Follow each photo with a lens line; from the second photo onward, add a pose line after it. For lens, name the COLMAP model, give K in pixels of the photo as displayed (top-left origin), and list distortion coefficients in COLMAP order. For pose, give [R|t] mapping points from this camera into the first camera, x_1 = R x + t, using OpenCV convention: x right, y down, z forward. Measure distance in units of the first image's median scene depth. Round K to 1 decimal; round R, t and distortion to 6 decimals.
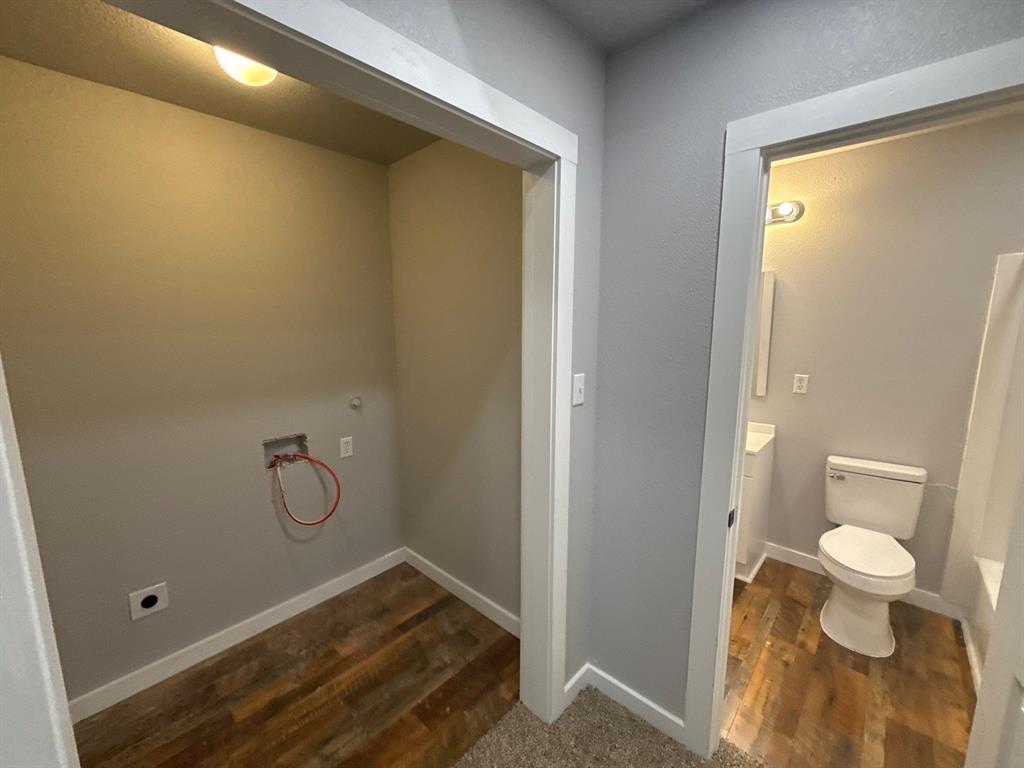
lens RADIAL K [[407.4, 0, 512.1], [0, 407.4, 385.6], [0, 0, 1]] dist [-0.003229, 0.000454]
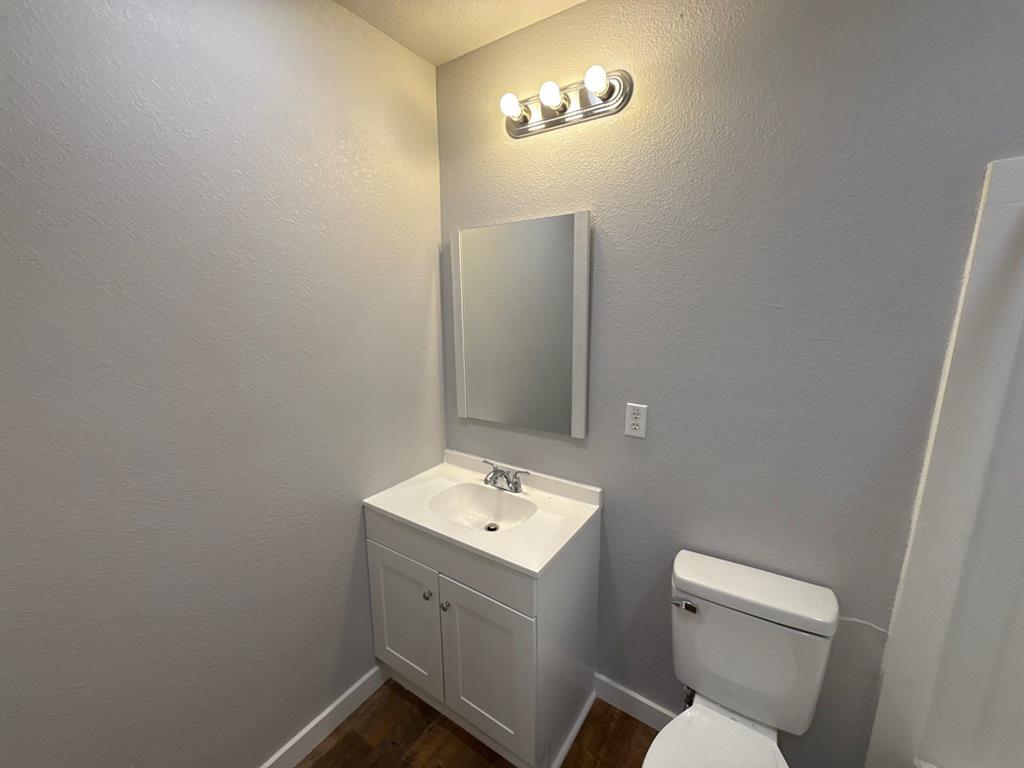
lens RADIAL K [[407.4, 0, 512.8], [0, 407.4, 384.2], [0, 0, 1]] dist [-0.003229, 0.000454]
pose [[0.988110, -0.039041, 0.148711, 0.473547], [0.029944, 0.997569, 0.062931, -0.094634], [-0.150807, -0.057730, 0.986876, 0.491855]]
